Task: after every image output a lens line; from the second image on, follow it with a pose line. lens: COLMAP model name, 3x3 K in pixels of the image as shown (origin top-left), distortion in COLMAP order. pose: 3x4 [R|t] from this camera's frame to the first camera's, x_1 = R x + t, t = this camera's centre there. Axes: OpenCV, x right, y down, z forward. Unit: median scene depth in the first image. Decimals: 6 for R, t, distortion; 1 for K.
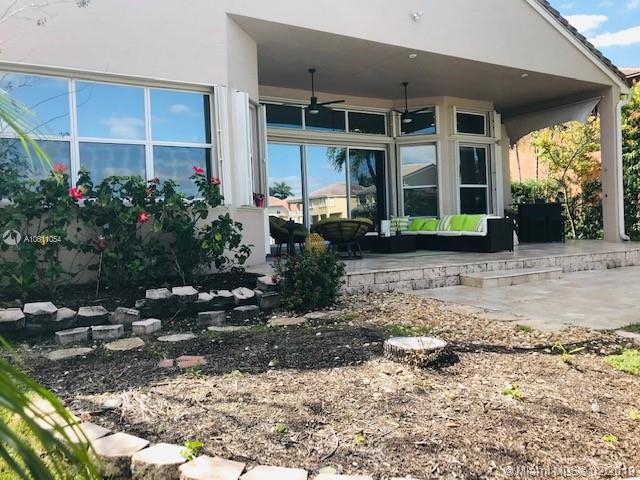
lens RADIAL K [[523.2, 0, 320.5], [0, 523.2, 238.6], [0, 0, 1]] dist [0.036470, -0.065081]
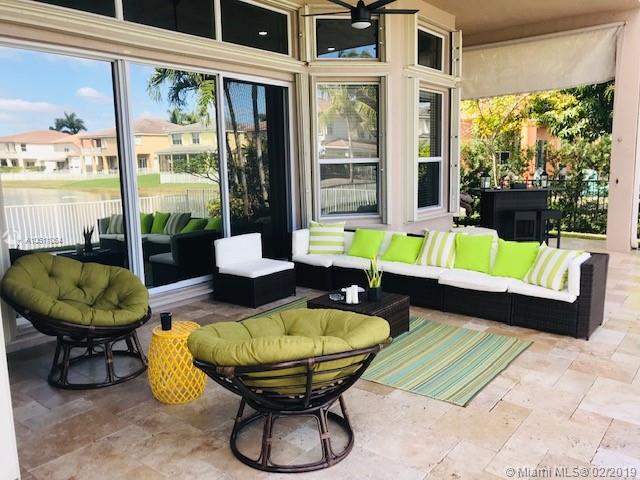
lens RADIAL K [[523.2, 0, 320.3], [0, 523.2, 240.6], [0, 0, 1]] dist [0.036470, -0.065081]
pose [[0.934911, -0.028185, 0.353761, -0.034168], [-0.015509, 0.992644, 0.120075, -0.081911], [-0.354543, -0.117746, 0.927596, 0.500925]]
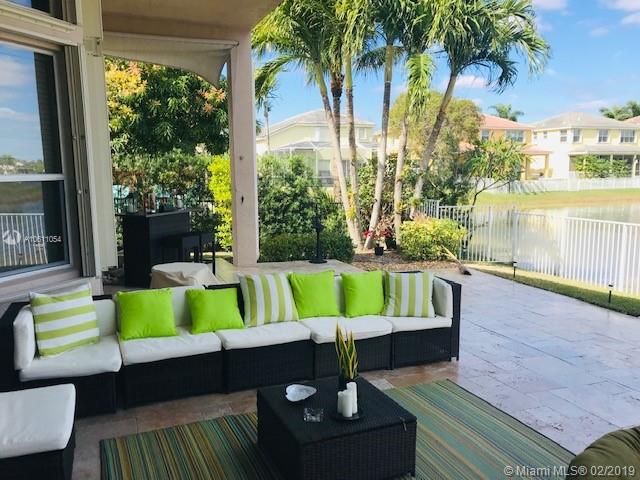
lens RADIAL K [[523.2, 0, 317.2], [0, 523.2, 244.5], [0, 0, 1]] dist [0.036470, -0.065081]
pose [[0.189370, -0.101530, 0.976643, -0.090928], [0.021759, 0.994829, 0.099201, -0.088207], [-0.981665, 0.002465, 0.190600, 0.771070]]
